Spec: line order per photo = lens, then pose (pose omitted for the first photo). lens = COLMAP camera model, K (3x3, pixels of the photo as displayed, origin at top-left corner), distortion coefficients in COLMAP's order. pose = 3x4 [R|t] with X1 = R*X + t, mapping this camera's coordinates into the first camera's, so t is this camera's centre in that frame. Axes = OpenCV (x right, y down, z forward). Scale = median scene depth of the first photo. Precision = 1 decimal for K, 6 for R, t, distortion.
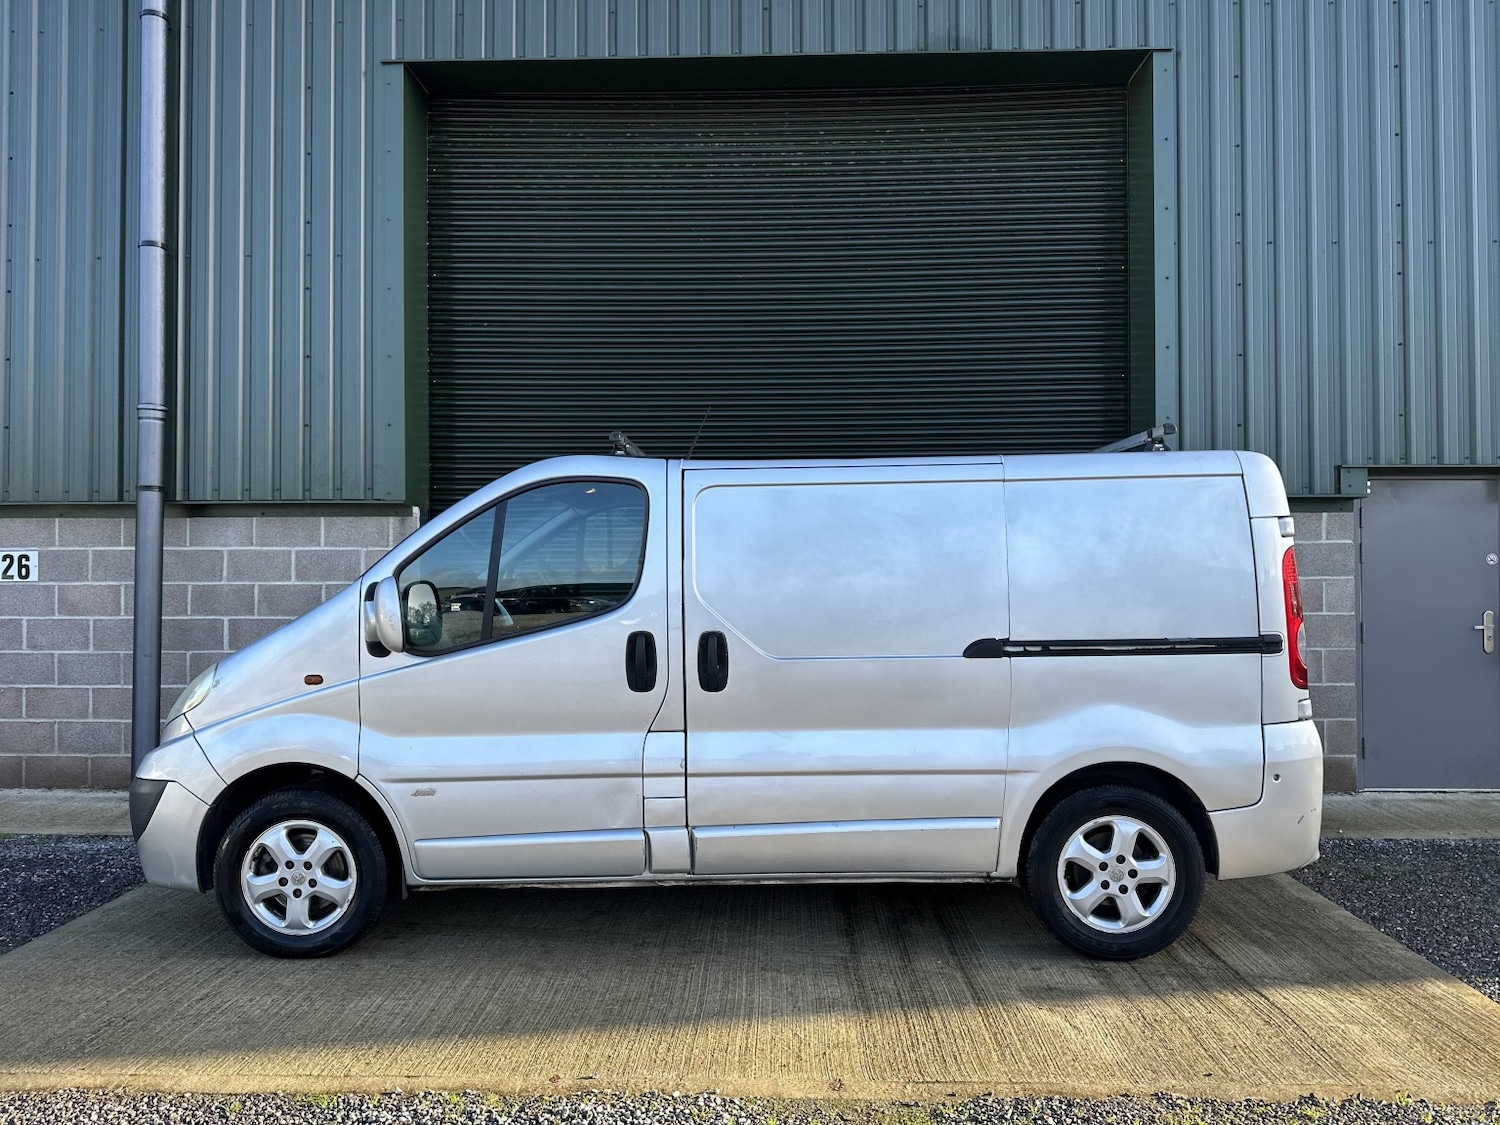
lens RADIAL K [[1049.7, 0, 754.1], [0, 1049.7, 561.2], [0, 0, 1]] dist [0.025022, -0.039305]
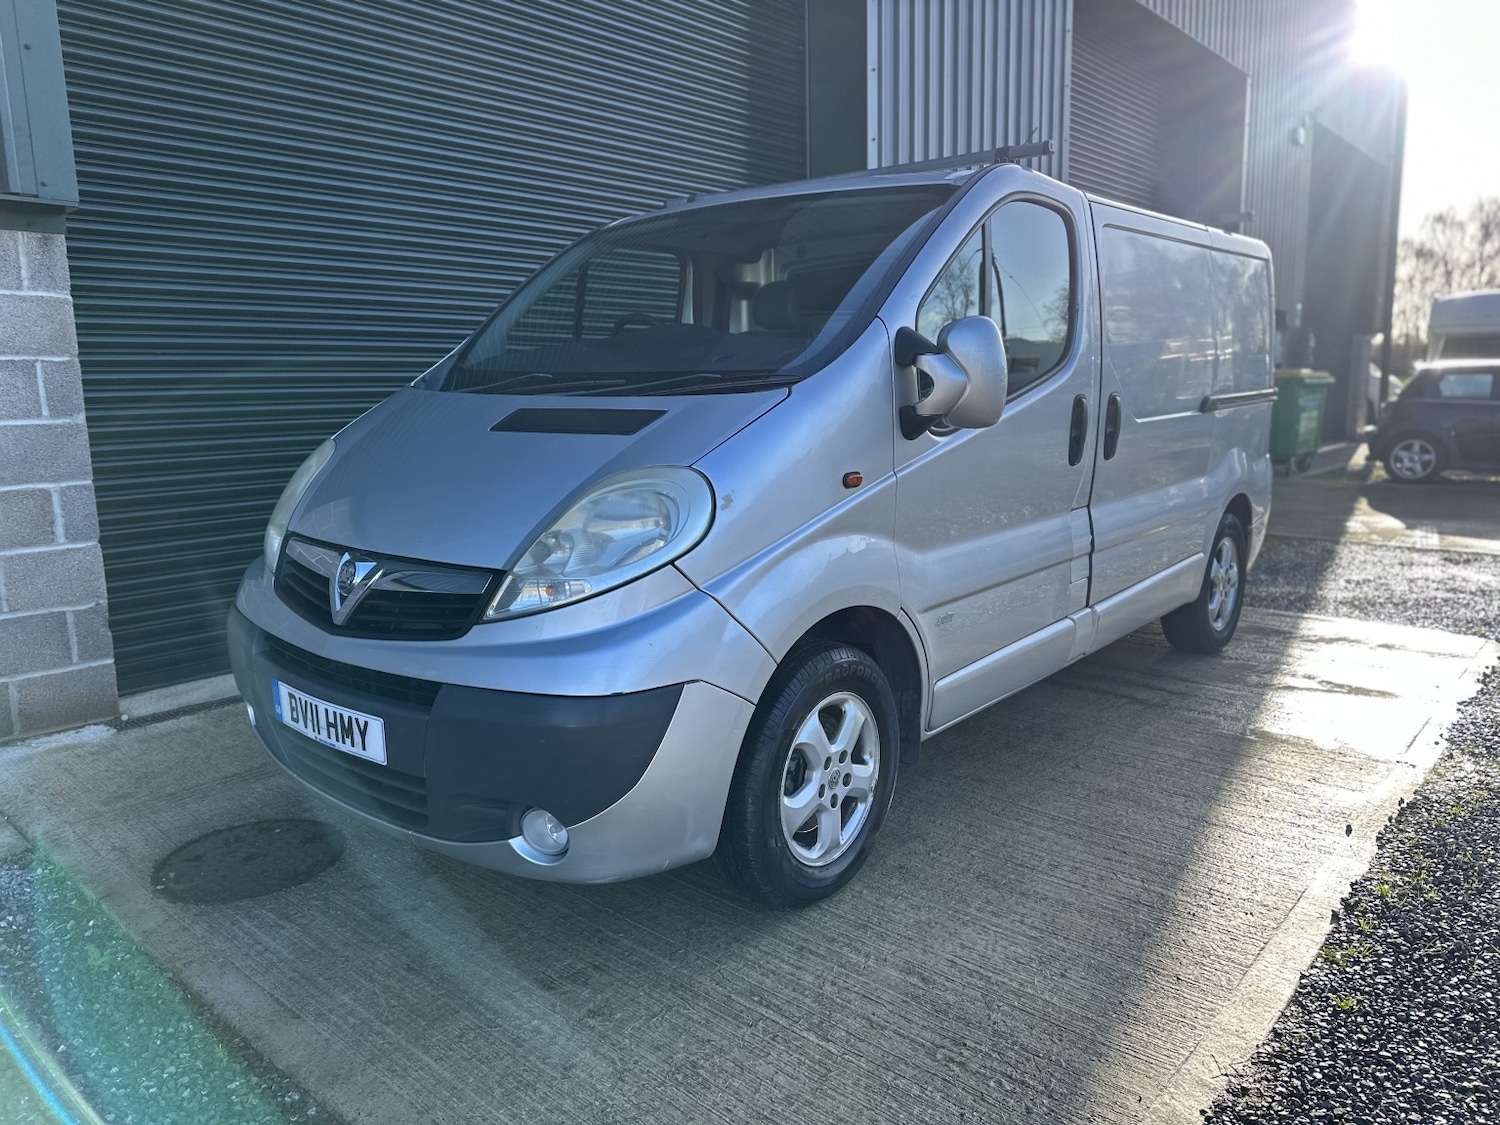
lens RADIAL K [[1066.2, 0, 750.6], [0, 1066.2, 555.8], [0, 0, 1]] dist [0.037128, -0.048717]
pose [[0.635758, -0.131335, 0.760634, -0.957813], [0.000831, 0.985534, 0.169473, 0.048624], [-0.771888, -0.107112, 0.626670, 0.634452]]
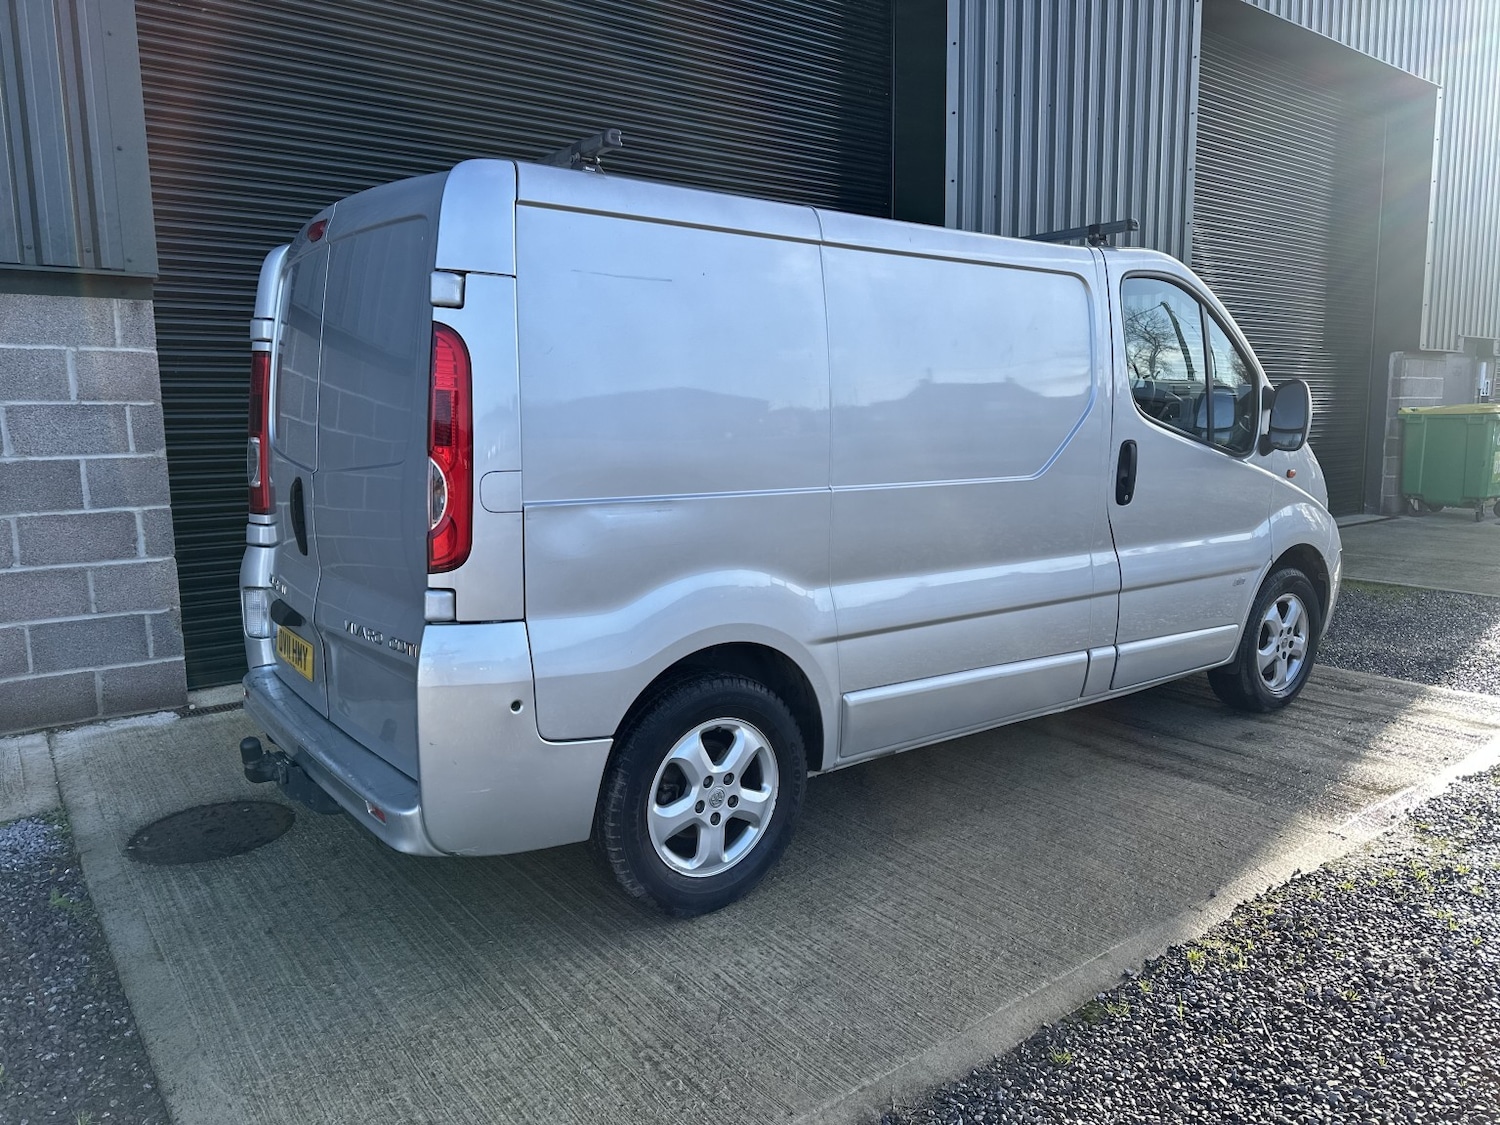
lens RADIAL K [[1065.2, 0, 750.8], [0, 1065.2, 561.6], [0, 0, 1]] dist [0.036730, -0.048745]
pose [[0.777365, -0.093995, 0.621987, -0.820323], [-0.001709, 0.988454, 0.151512, 0.029064], [-0.629047, -0.118843, 0.768229, 0.416907]]
